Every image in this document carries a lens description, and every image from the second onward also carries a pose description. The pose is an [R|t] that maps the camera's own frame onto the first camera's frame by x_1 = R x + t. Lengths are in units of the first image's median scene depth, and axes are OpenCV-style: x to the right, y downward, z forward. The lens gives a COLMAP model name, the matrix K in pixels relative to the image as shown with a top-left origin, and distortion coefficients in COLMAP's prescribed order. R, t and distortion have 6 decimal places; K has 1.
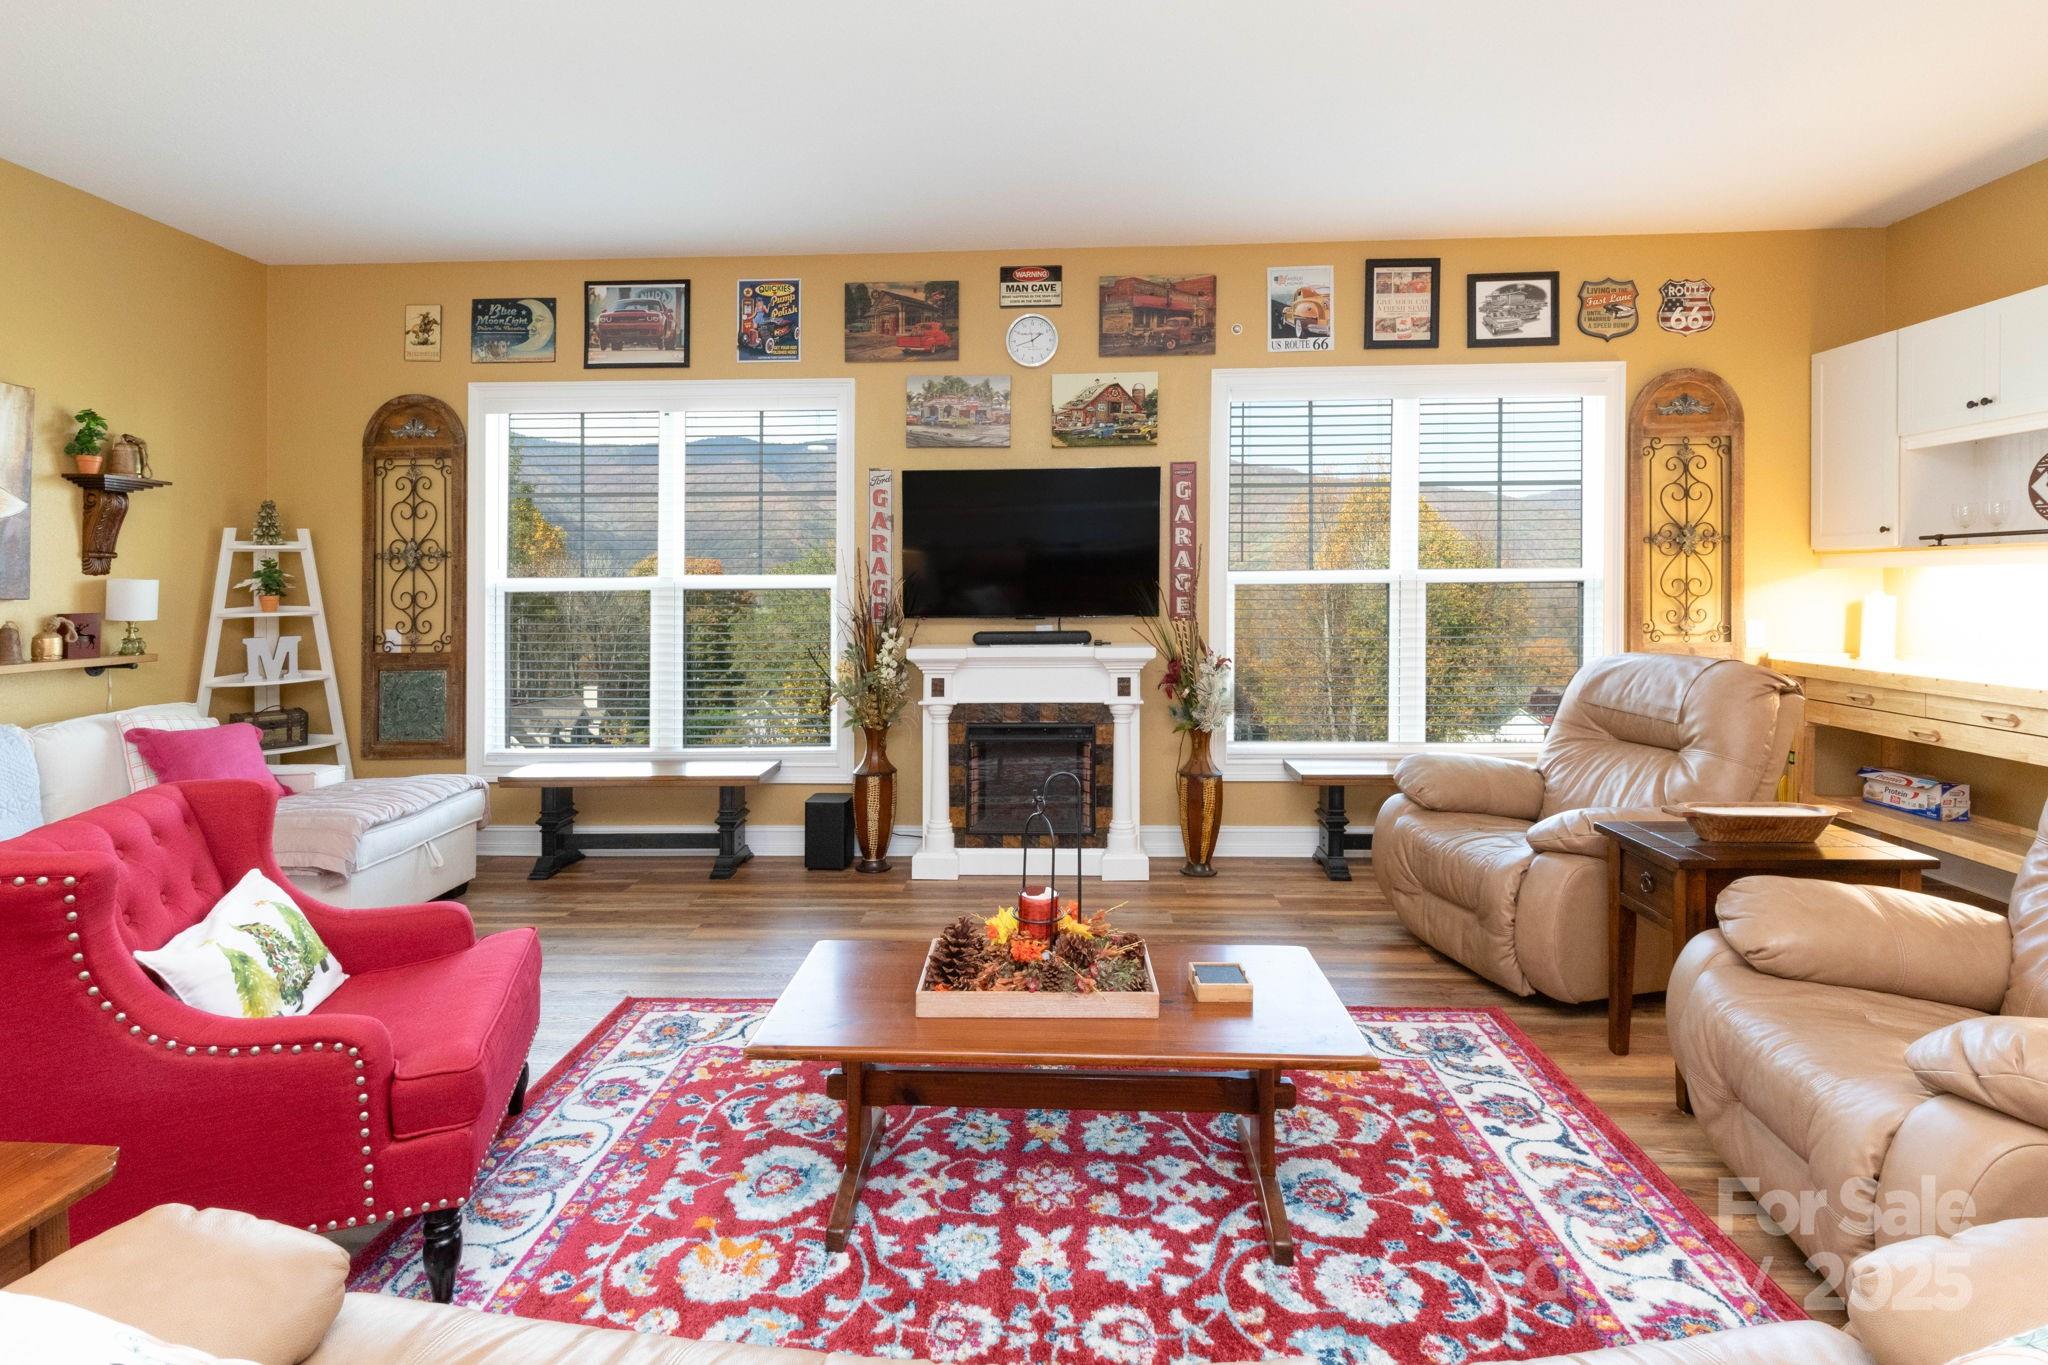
lens RADIAL K [[953.3, 0, 1024.0], [0, 953.3, 600.4], [0, 0, 1]] dist [0.011189, -0.004337]
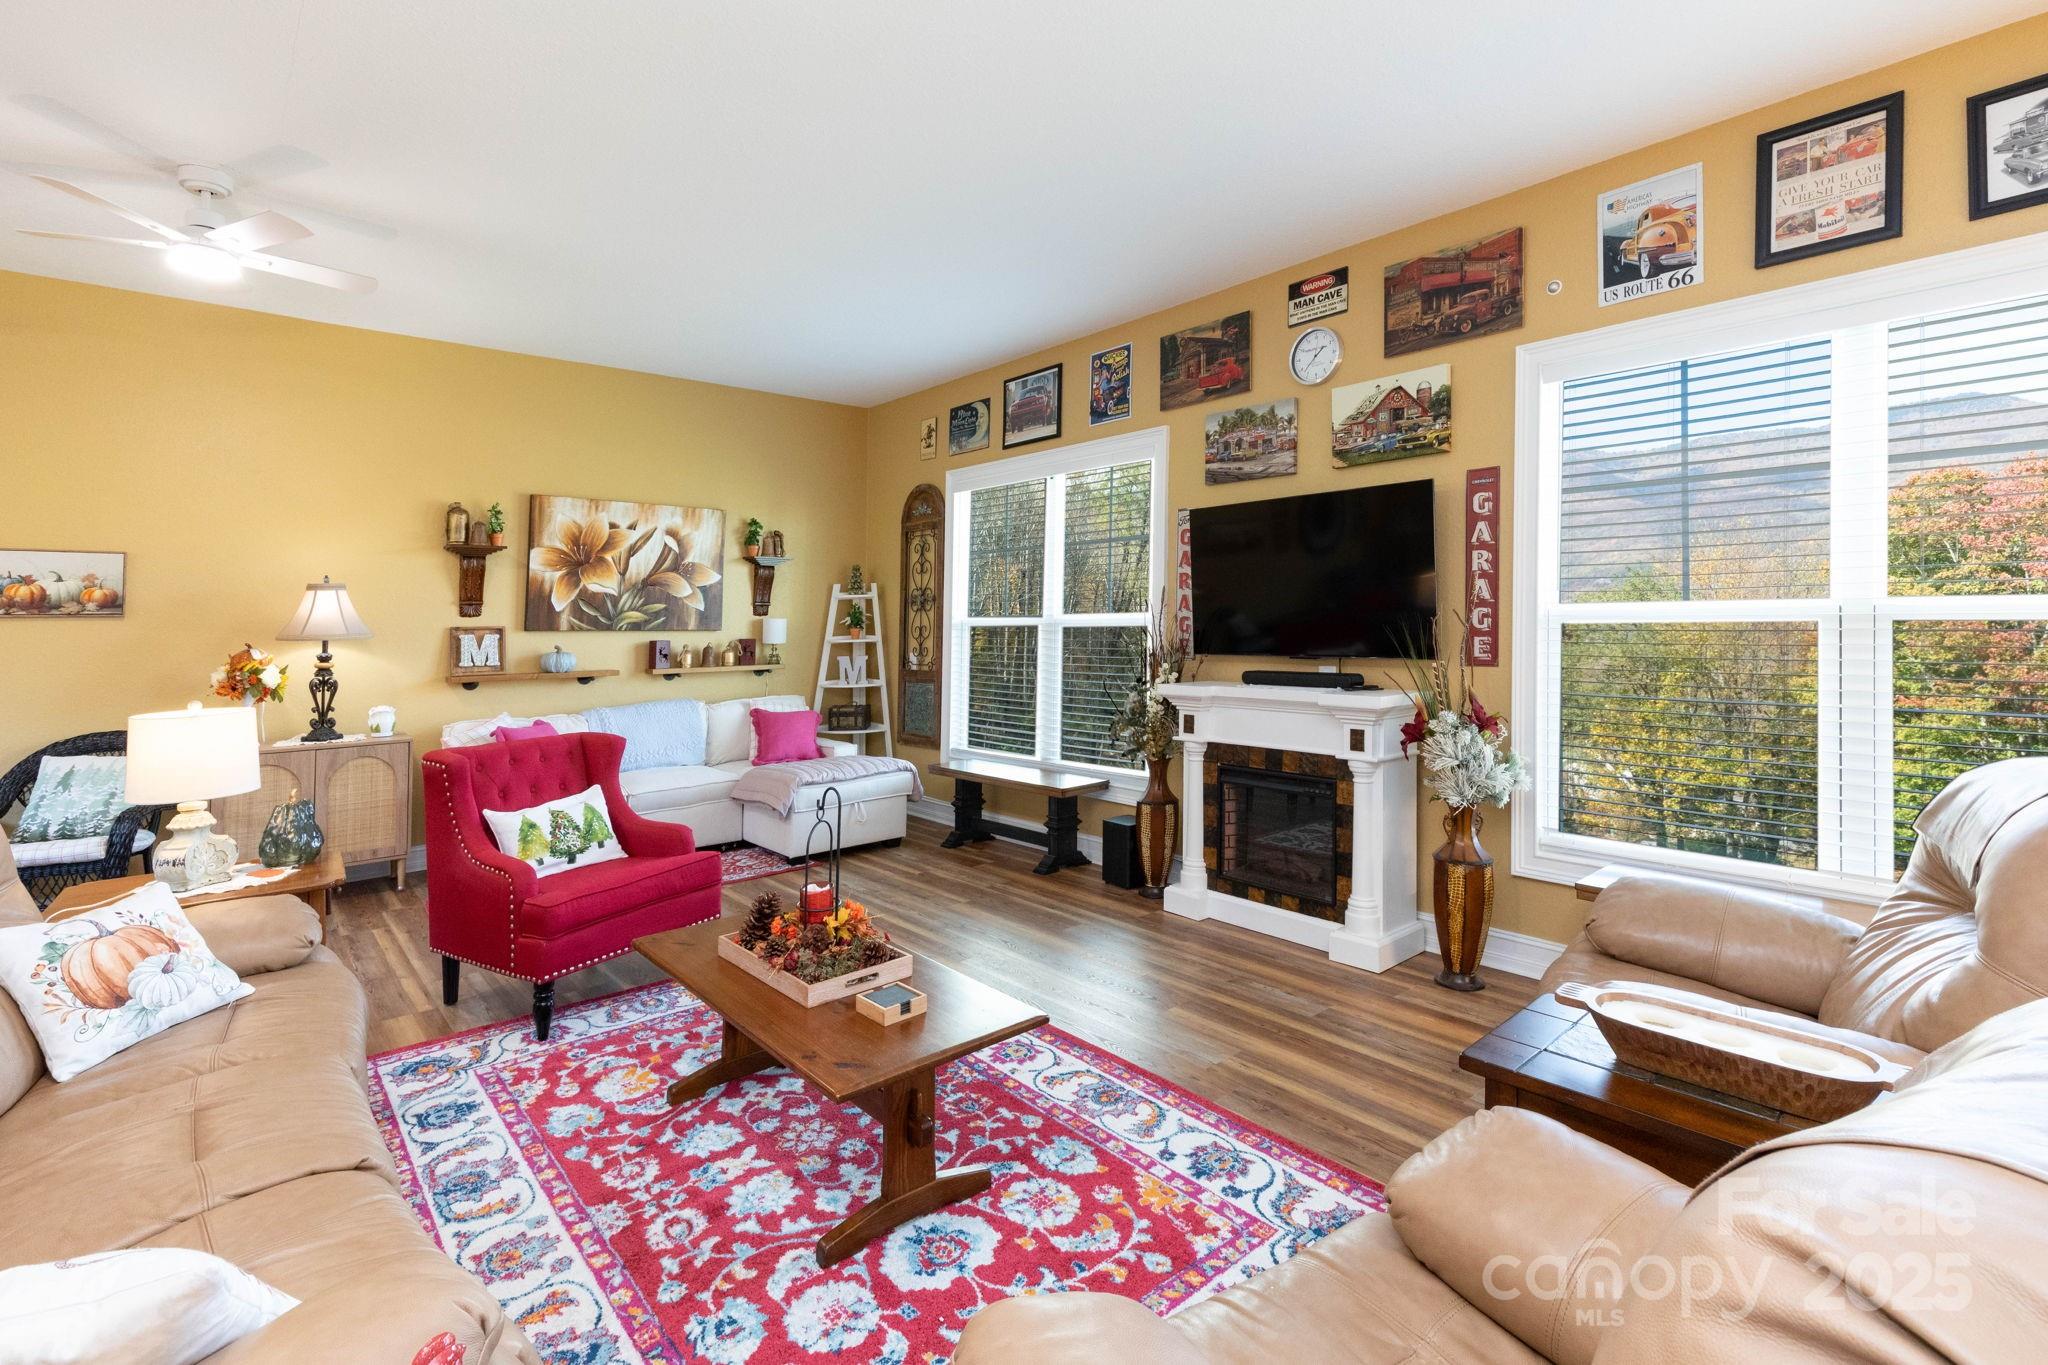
lens RADIAL K [[953.3, 0, 1006.1], [0, 953.3, 600.9], [0, 0, 1]] dist [0.011189, -0.004337]
pose [[0.678264, -0.015419, -0.734657, 0.490699], [-0.007641, 0.999578, -0.028033, -0.008235], [0.734779, 0.024627, 0.677859, 0.165245]]
